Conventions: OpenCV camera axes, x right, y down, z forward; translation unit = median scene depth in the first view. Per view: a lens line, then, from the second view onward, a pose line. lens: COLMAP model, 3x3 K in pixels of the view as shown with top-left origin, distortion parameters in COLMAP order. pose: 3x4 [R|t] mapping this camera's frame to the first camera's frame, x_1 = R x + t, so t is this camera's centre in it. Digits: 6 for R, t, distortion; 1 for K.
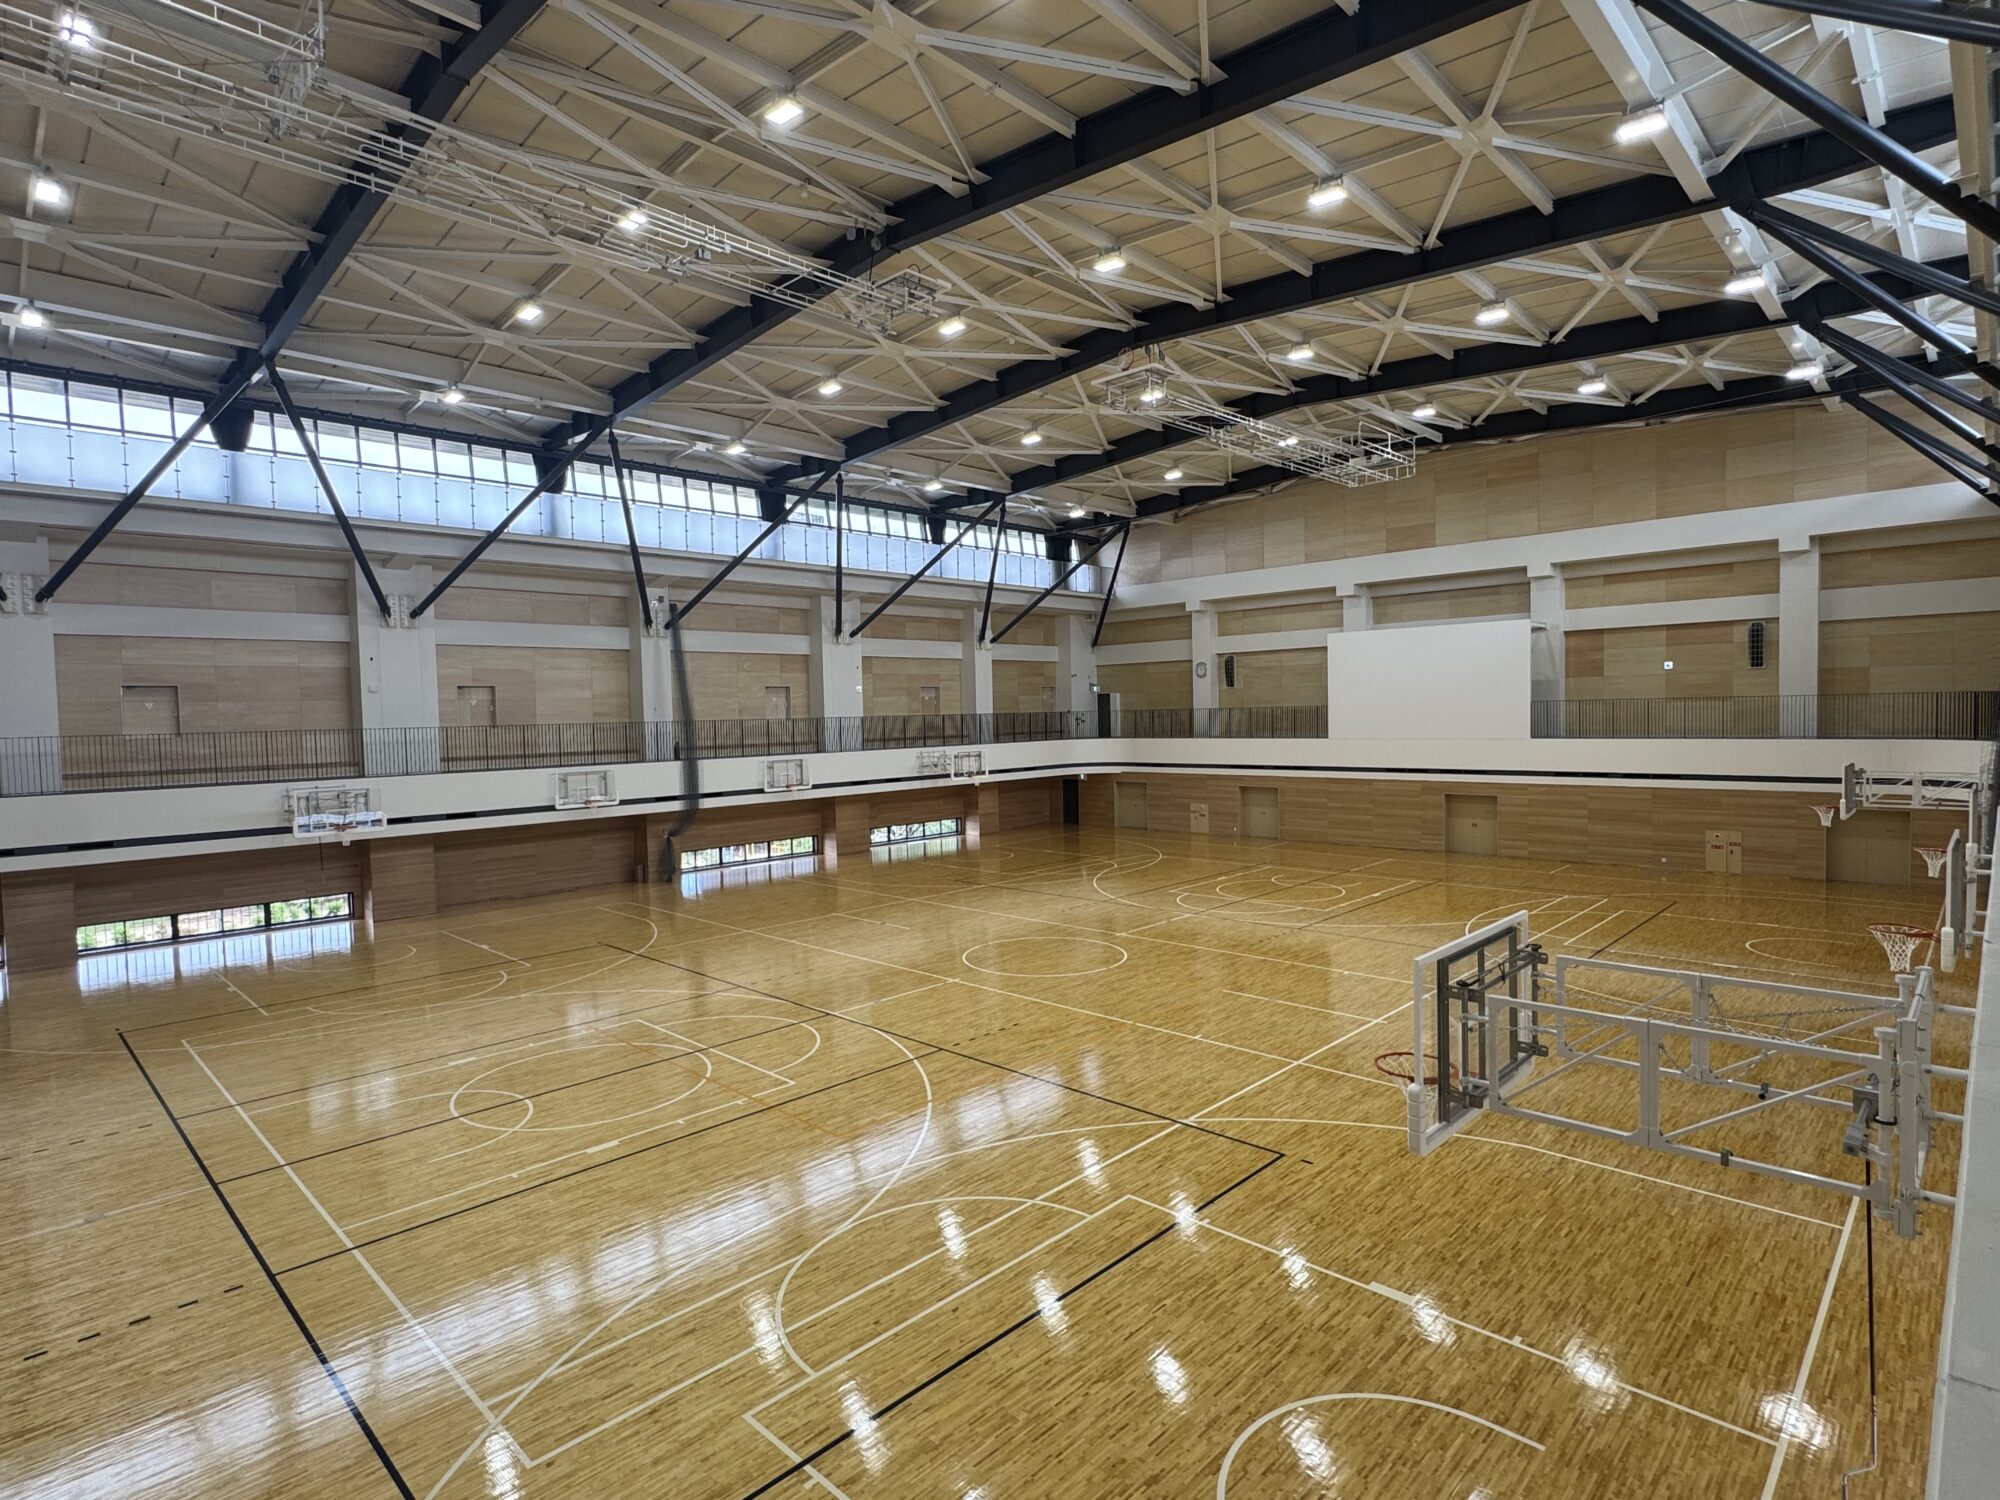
lens RADIAL K [[1032.7, 0, 1006.4], [0, 1032.7, 765.7], [0, 0, 1]] dist [-0.005692, -0.000508]
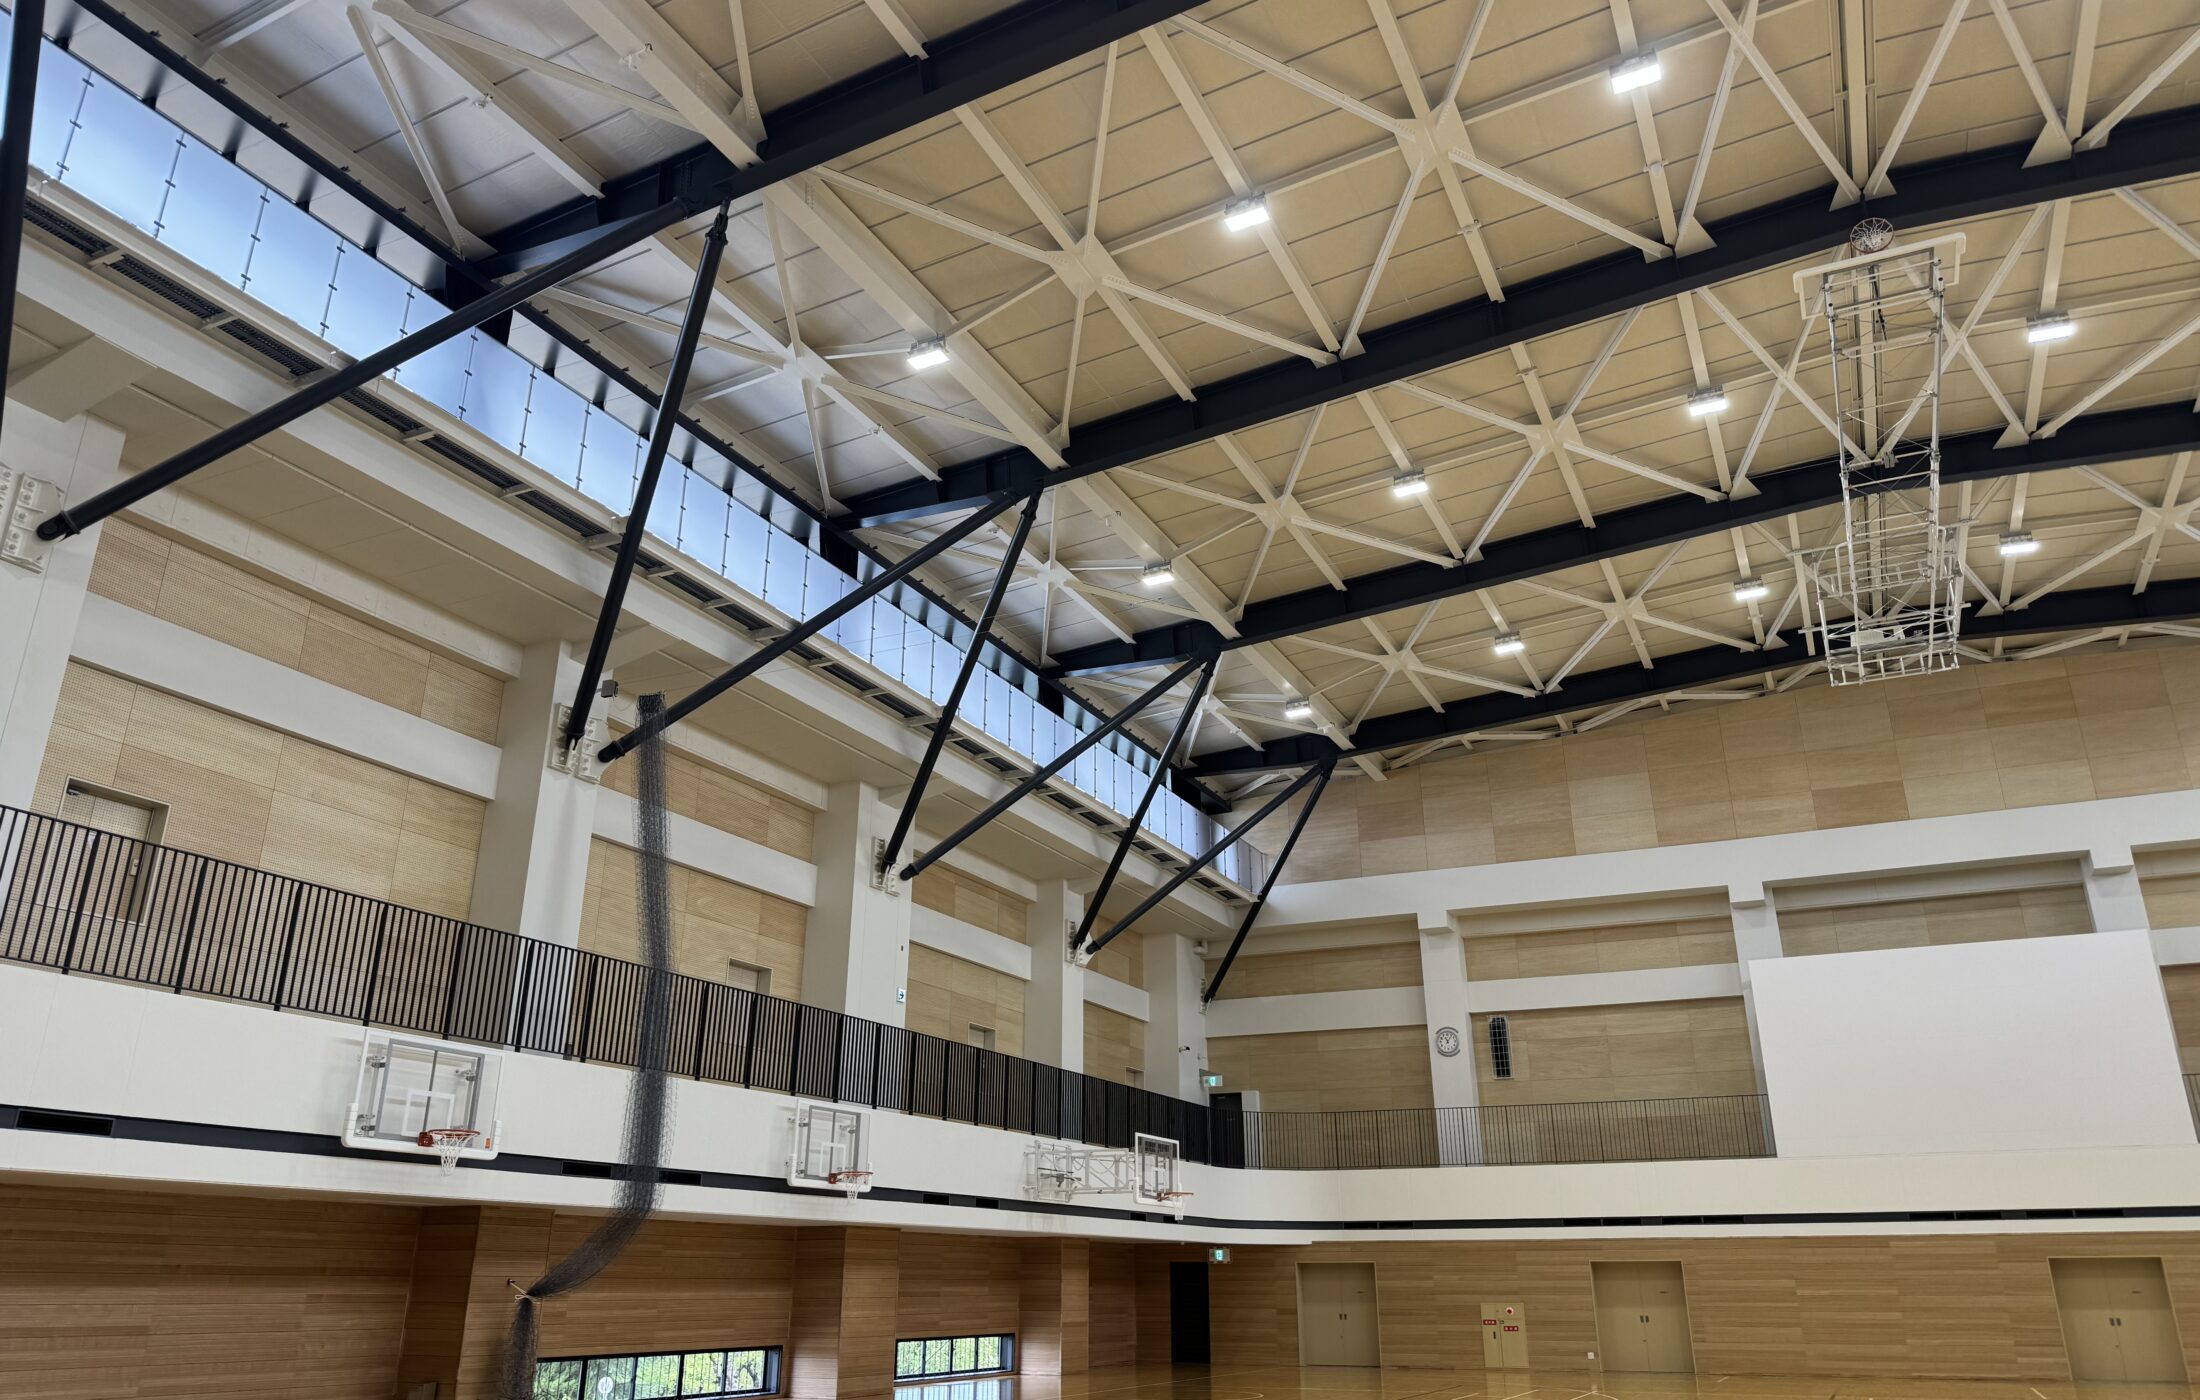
lens RADIAL K [[1565.9, 0, 1099.7], [0, 1565.9, 682.8], [0, 0, 1]] dist [0.003606, -0.012252]
pose [[0.946975, 0.136482, 0.290880, -0.284366], [-0.005218, 0.911715, -0.410791, 0.083773], [-0.321265, 0.387491, 0.864083, 0.333690]]
